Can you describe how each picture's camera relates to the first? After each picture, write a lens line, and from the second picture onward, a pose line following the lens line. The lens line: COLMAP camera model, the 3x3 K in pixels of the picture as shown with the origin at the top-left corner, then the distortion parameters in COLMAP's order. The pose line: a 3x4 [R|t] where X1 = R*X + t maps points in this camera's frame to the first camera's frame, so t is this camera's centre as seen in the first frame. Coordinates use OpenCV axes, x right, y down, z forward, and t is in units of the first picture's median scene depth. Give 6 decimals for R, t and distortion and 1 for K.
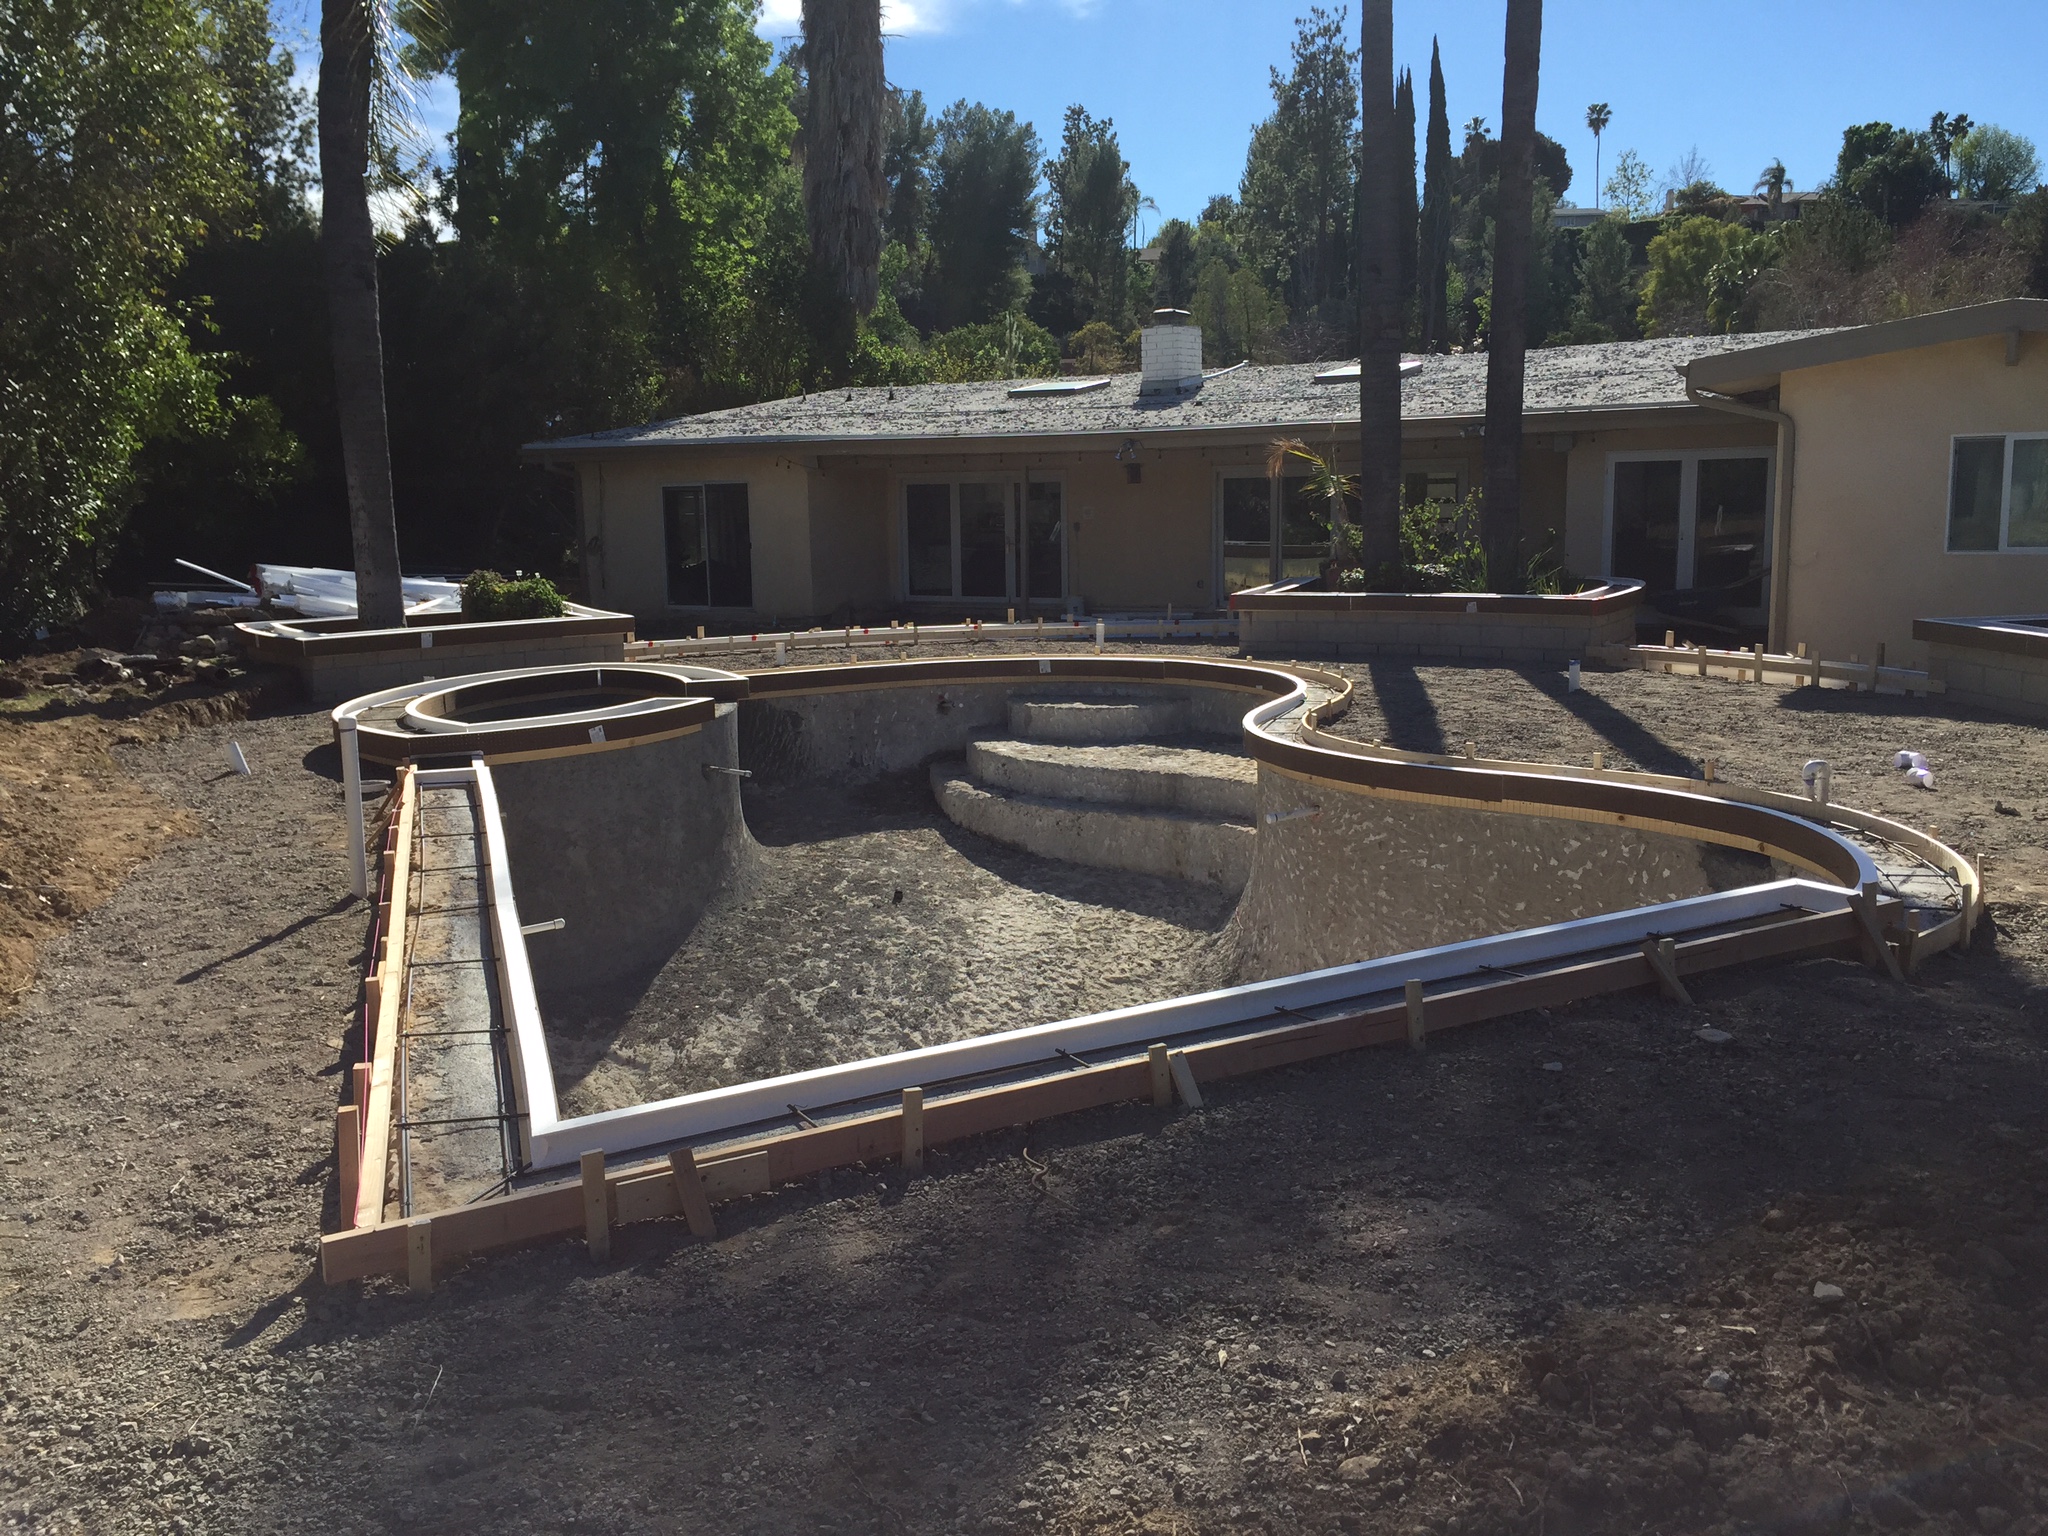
lens RADIAL K [[1758.3, 0, 1019.1], [0, 1758.3, 741.1], [0, 0, 1]] dist [0.068492, -0.062075]
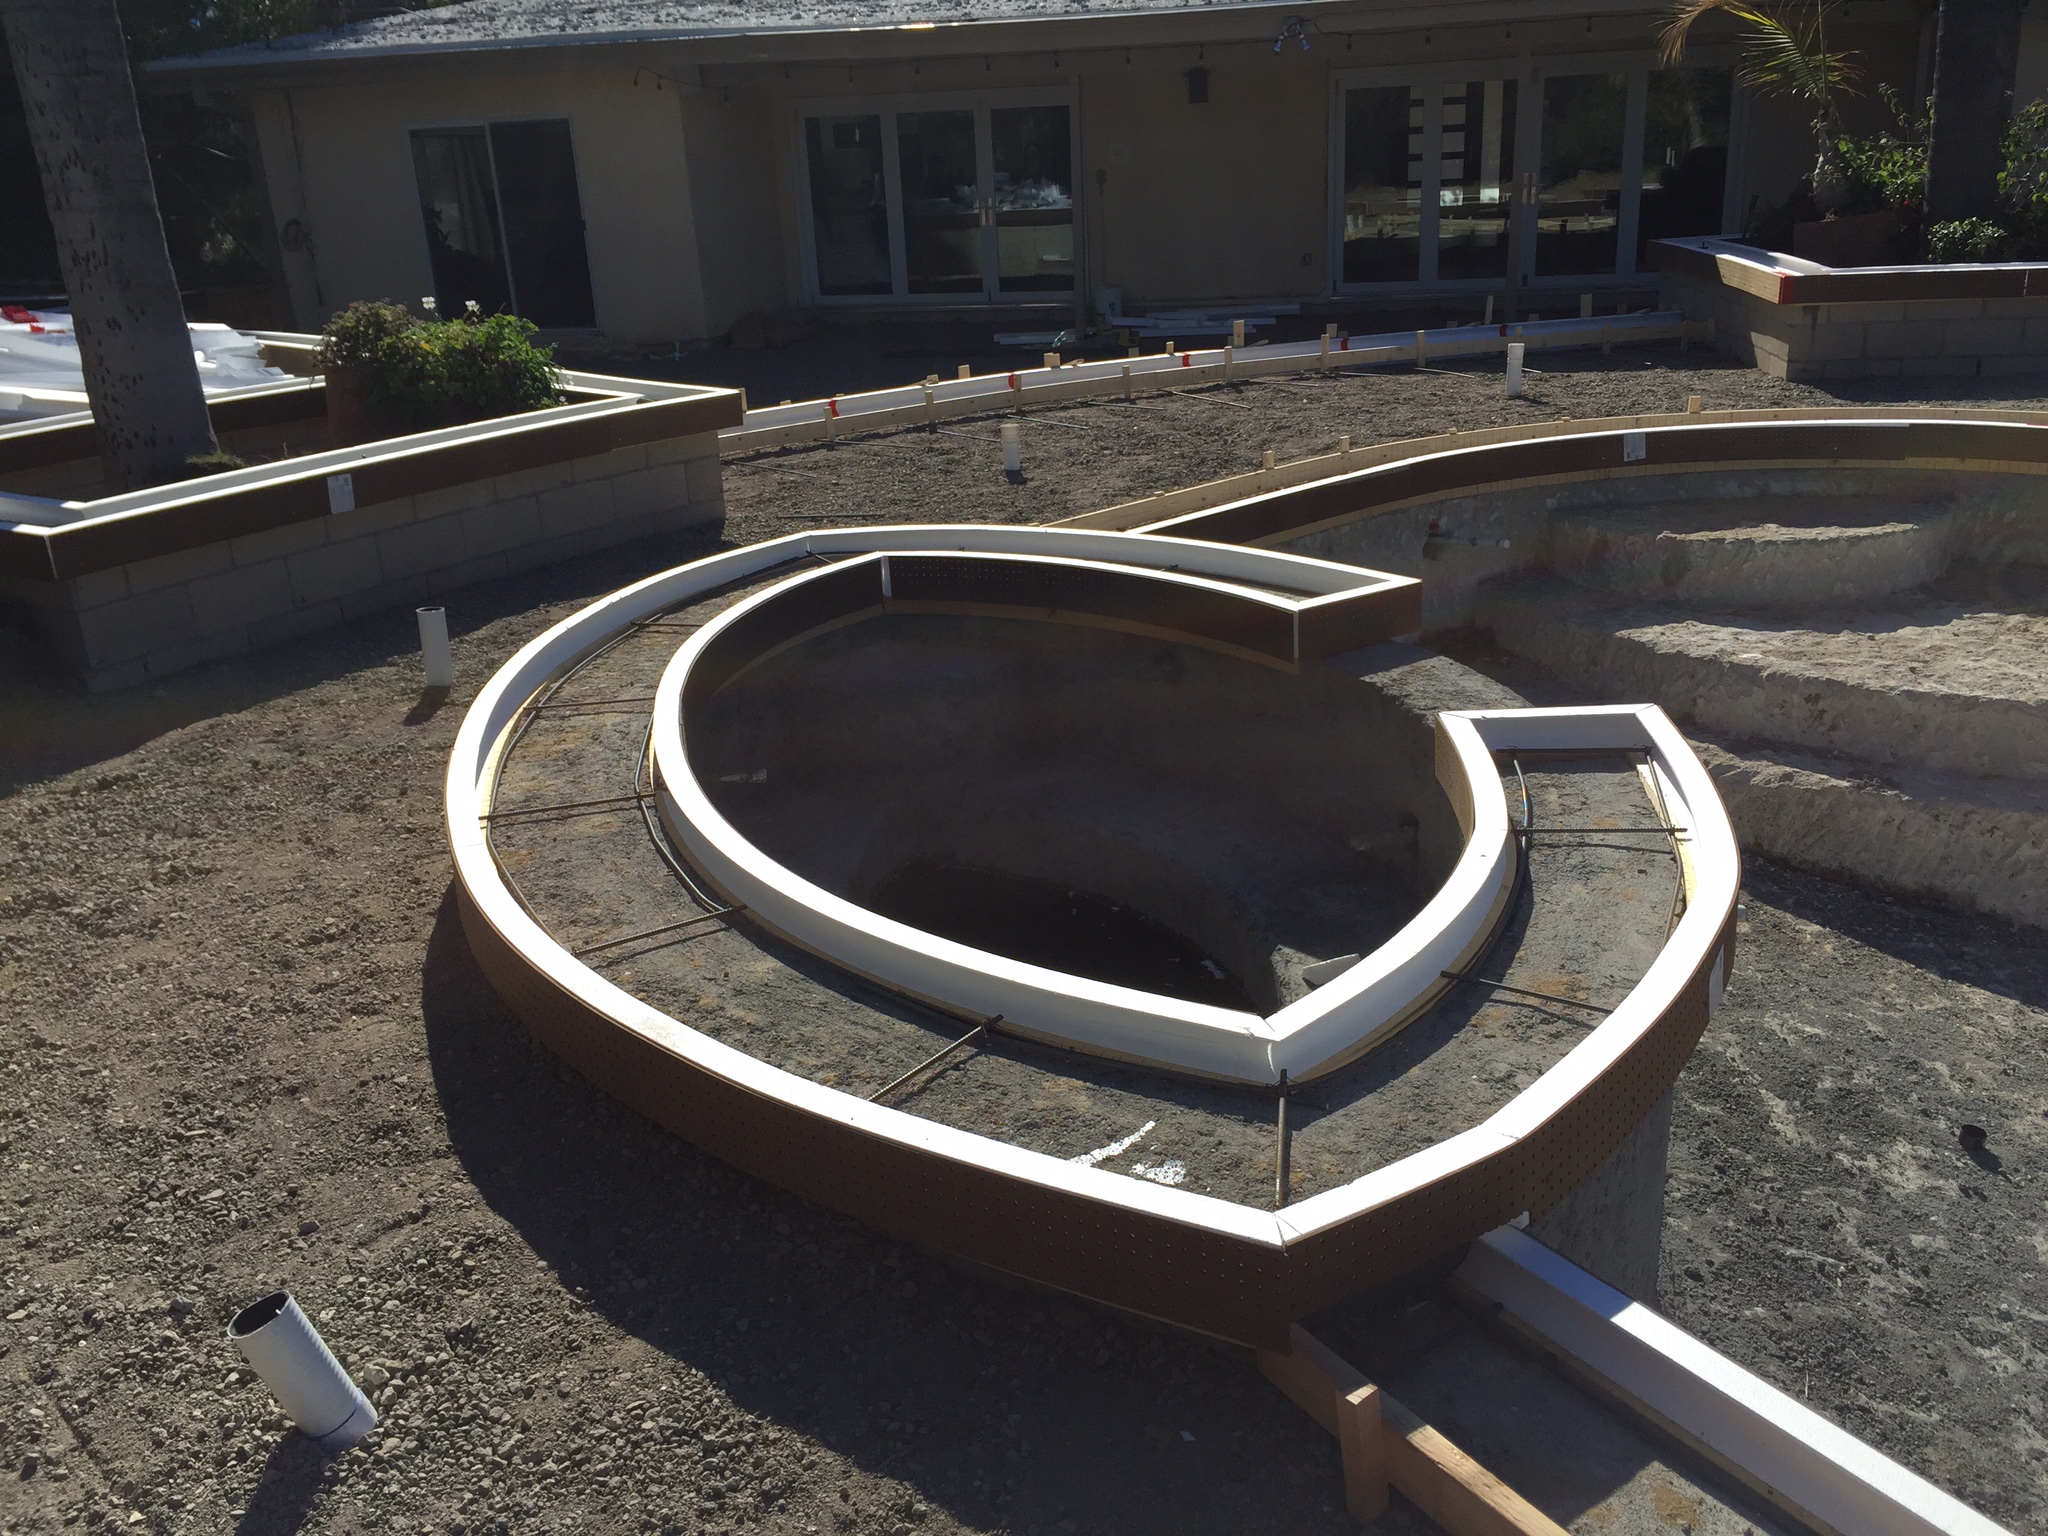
lens RADIAL K [[1758.3, 0, 1019.1], [0, 1758.3, 741.1], [0, 0, 1]] dist [0.068492, -0.062075]
pose [[0.964696, -0.109141, 0.239688, -0.267237], [0.064095, 0.980022, 0.188280, -0.063573], [-0.255448, -0.166270, 0.952418, 0.523821]]
